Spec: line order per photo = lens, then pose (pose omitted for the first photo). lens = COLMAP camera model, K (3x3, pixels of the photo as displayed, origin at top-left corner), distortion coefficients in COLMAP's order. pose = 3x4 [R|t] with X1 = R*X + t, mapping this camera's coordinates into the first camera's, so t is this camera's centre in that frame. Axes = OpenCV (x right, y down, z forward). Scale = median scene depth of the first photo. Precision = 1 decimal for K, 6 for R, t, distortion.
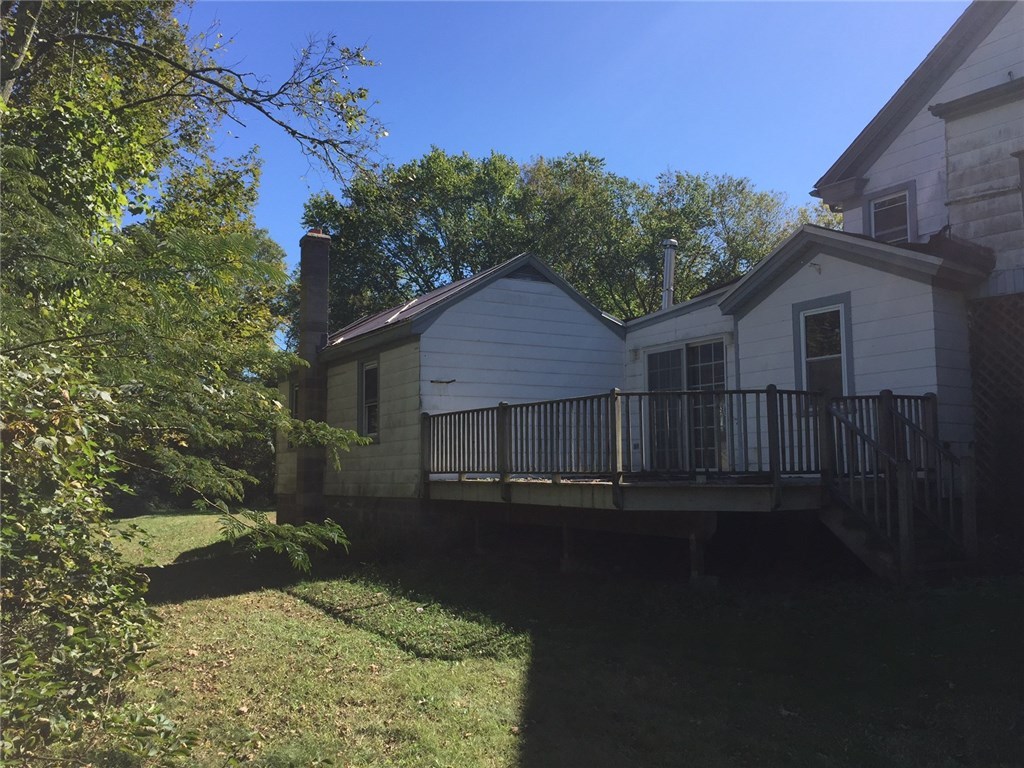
lens RADIAL K [[870.3, 0, 512.0], [0, 870.3, 384.0], [0, 0, 1]] dist [0.067723, -0.078774]
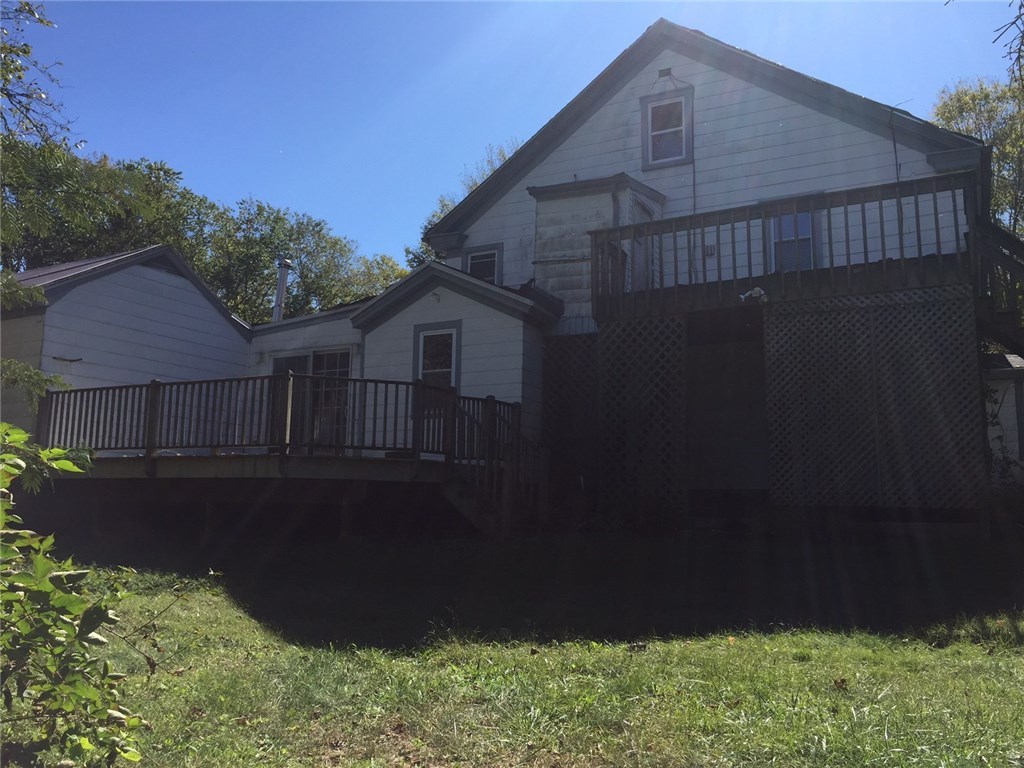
lens RADIAL K [[870.3, 0, 512.0], [0, 870.3, 384.0], [0, 0, 1]] dist [0.067723, -0.078774]
pose [[0.865434, 0.096090, 0.491722, -0.128997], [-0.072523, 0.995126, -0.066820, 0.053642], [-0.495746, 0.022167, 0.868185, -0.089501]]
